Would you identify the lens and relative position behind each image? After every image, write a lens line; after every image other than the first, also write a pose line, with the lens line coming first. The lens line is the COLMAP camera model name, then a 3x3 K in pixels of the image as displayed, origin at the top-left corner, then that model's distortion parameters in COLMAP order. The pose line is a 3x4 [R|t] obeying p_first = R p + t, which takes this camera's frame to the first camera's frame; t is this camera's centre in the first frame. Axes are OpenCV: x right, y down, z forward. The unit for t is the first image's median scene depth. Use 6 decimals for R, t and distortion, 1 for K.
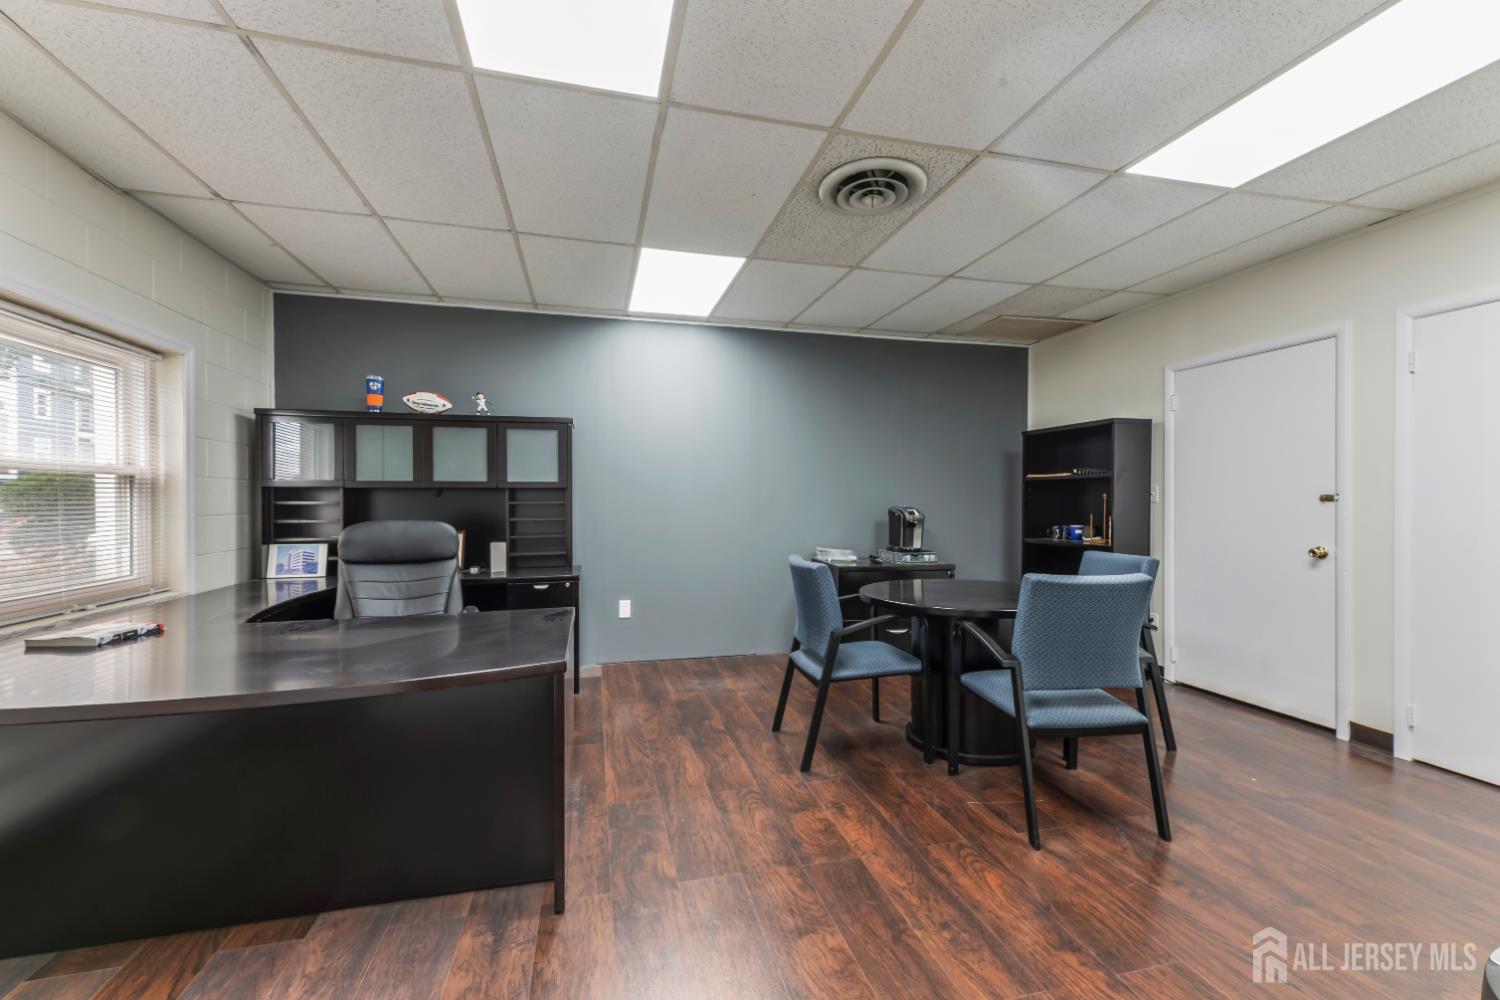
lens RADIAL K [[621.6, 0, 768.7], [0, 621.6, 500.3], [0, 0, 1]] dist [0.011676, -0.000179]
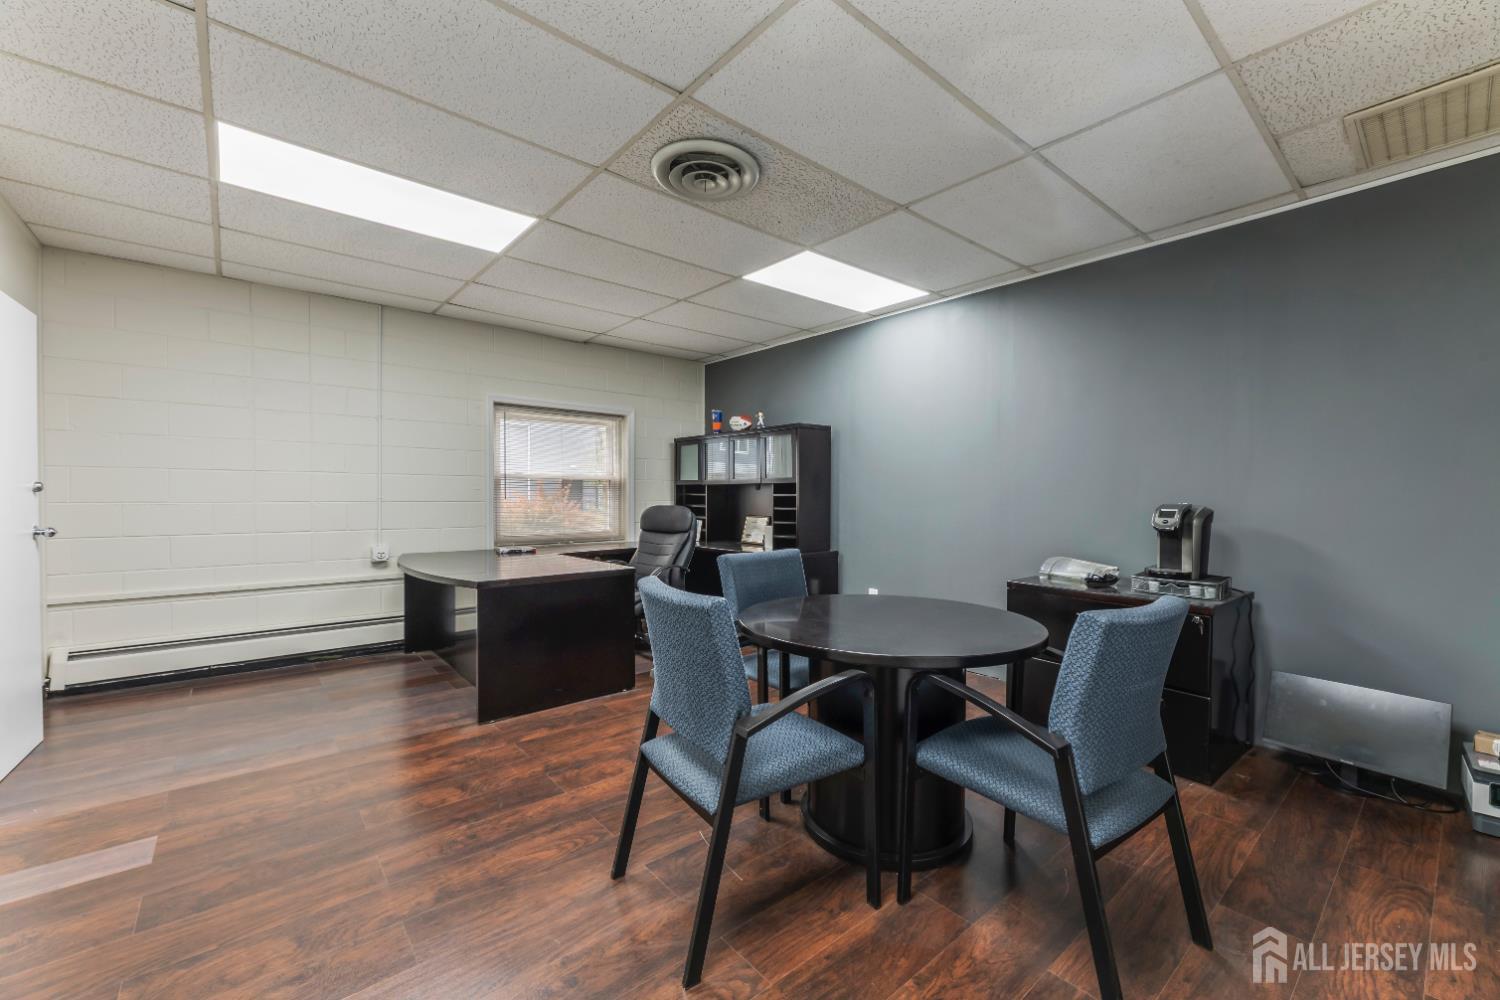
lens RADIAL K [[621.6, 0, 768.7], [0, 621.6, 500.3], [0, 0, 1]] dist [0.011676, -0.000179]
pose [[0.437159, 0.009960, -0.899329, 1.042158], [-0.003840, 0.999950, 0.009207, 0.004432], [0.899376, -0.000571, 0.437175, 0.630708]]
